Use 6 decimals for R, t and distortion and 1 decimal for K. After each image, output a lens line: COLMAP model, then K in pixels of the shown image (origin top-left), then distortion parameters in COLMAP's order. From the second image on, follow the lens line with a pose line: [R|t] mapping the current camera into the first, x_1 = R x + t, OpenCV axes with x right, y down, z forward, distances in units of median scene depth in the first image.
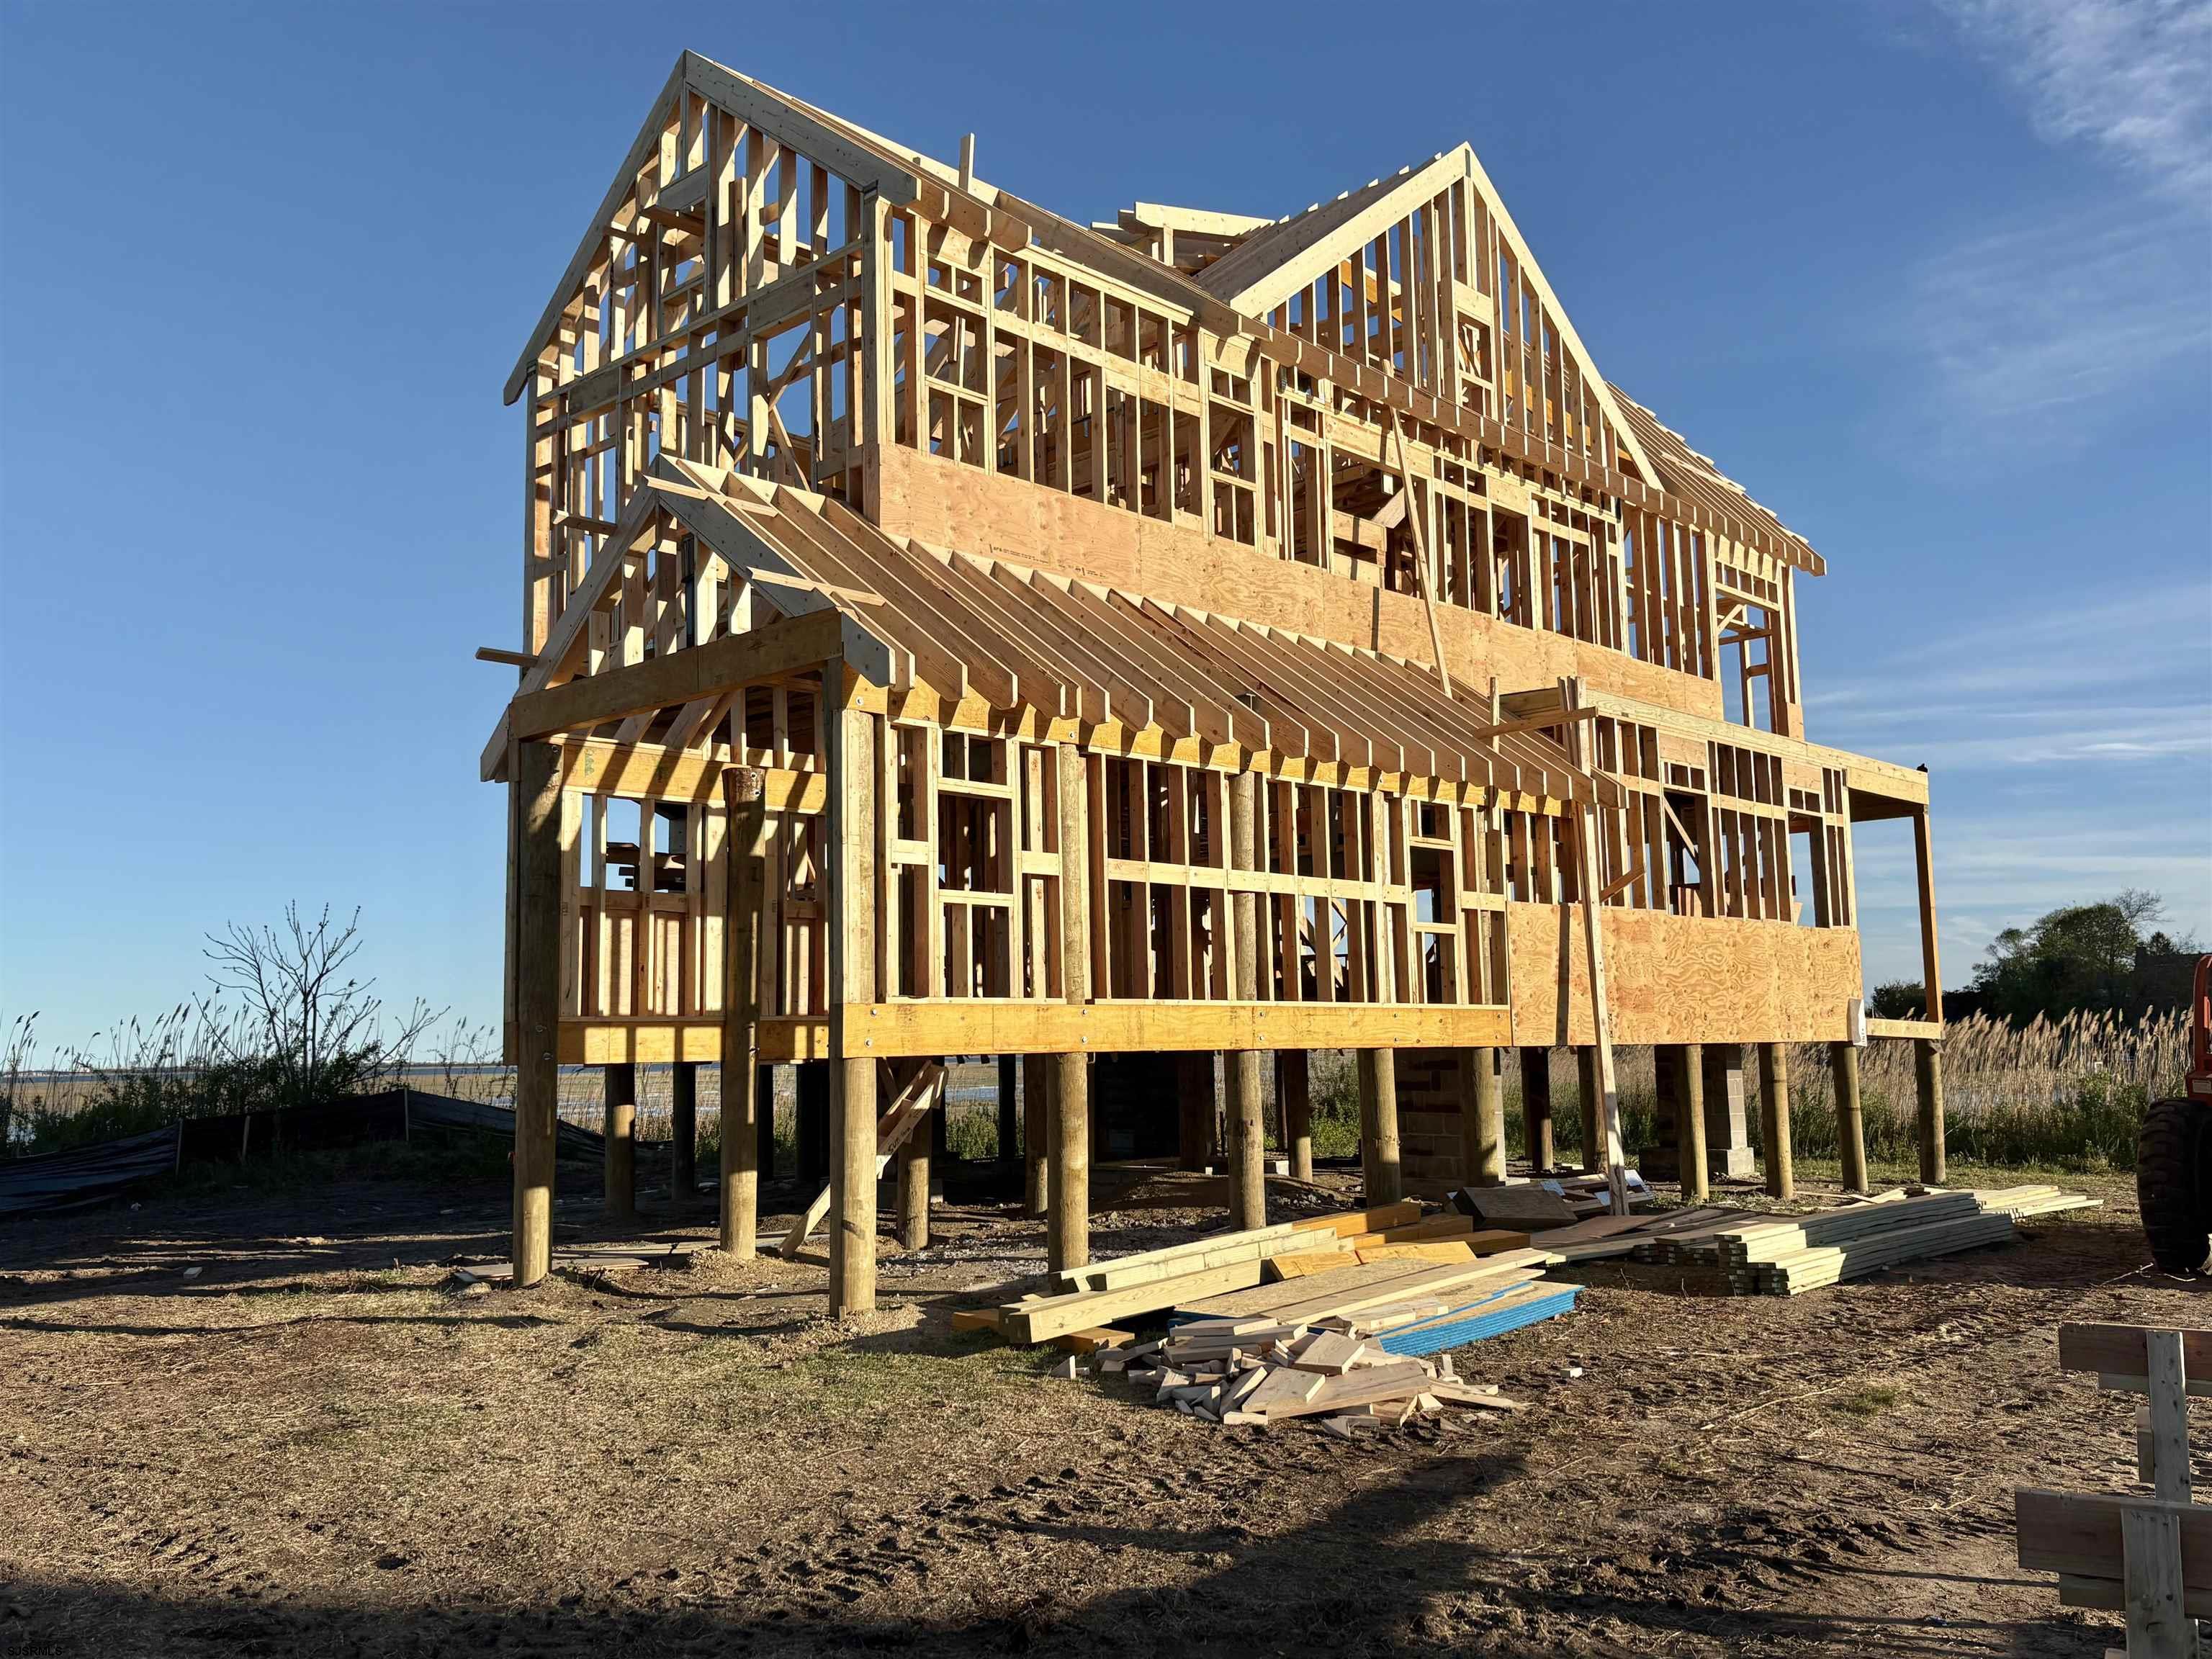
lens RADIAL K [[1872.5, 0, 1106.0], [0, 1872.5, 829.5], [0, 0, 1]] dist [0.044588, -0.000253]
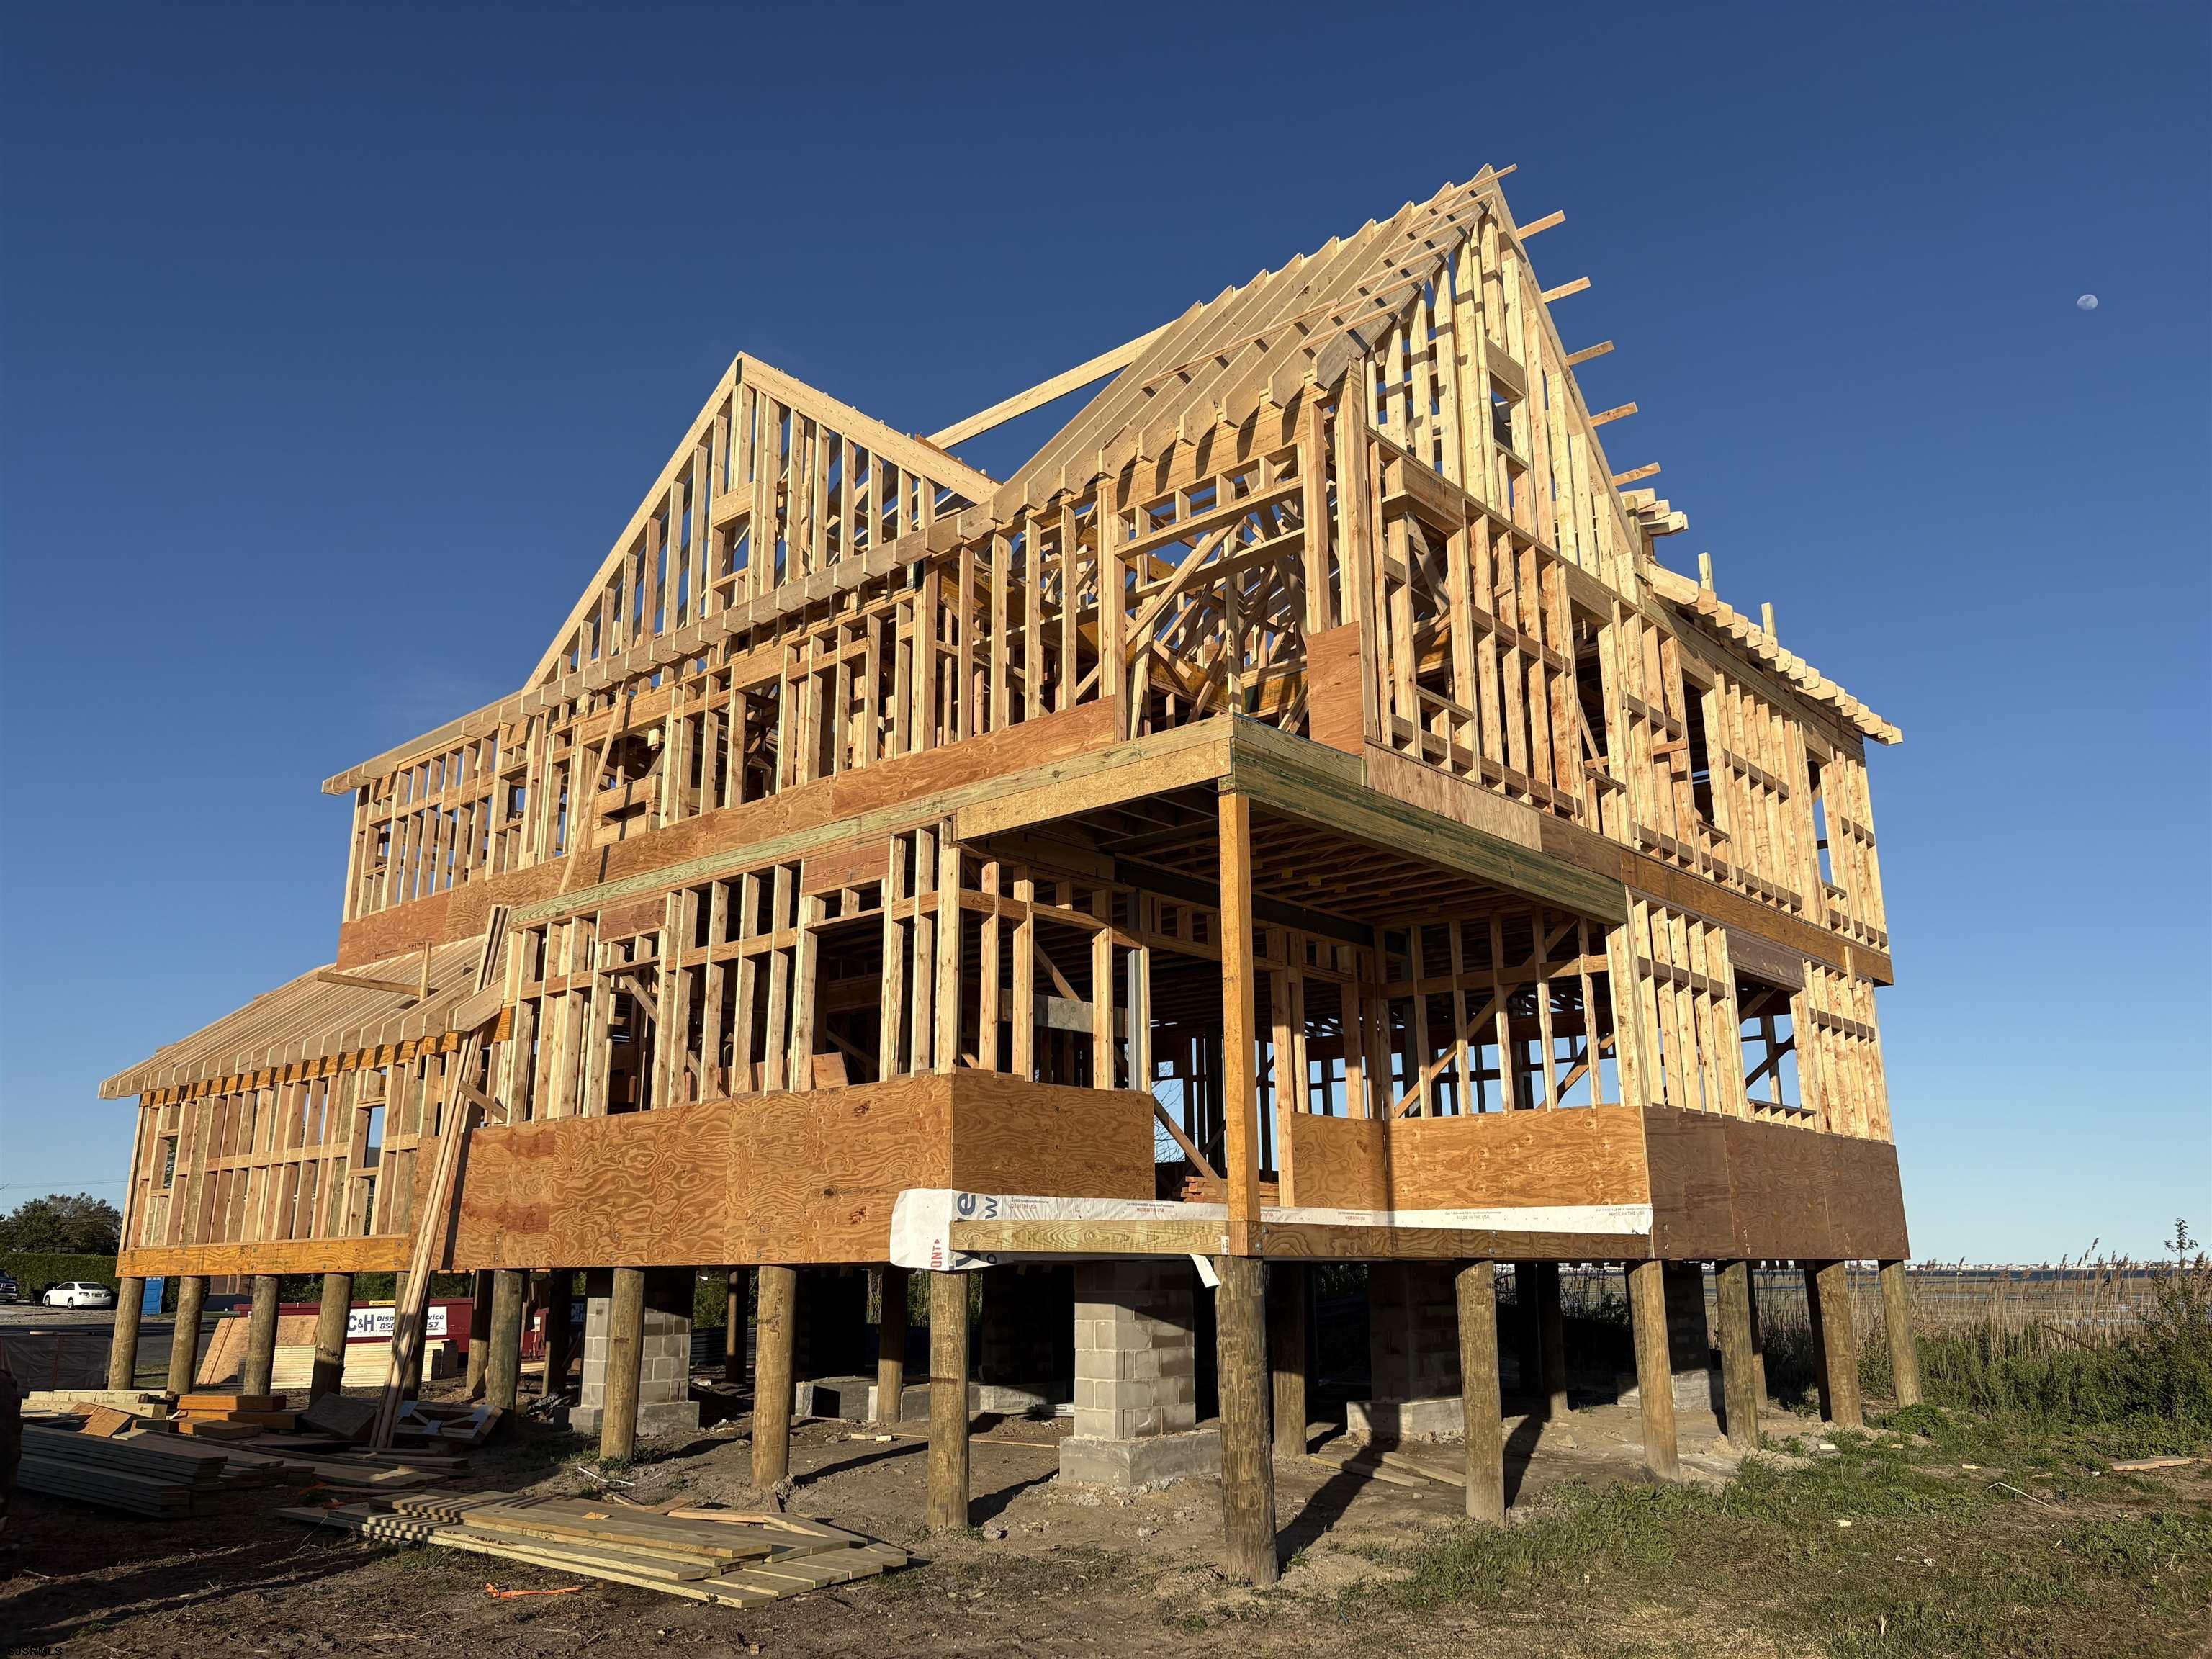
lens RADIAL K [[1674.2, 0, 1106.0], [0, 1674.2, 829.5], [0, 0, 1]] dist [0.000523, -0.000156]
pose [[0.030871, -0.237533, -0.970889, 1.044772], [0.128671, 0.964214, -0.231808, 0.121798], [0.991207, -0.117769, 0.060330, 1.147855]]
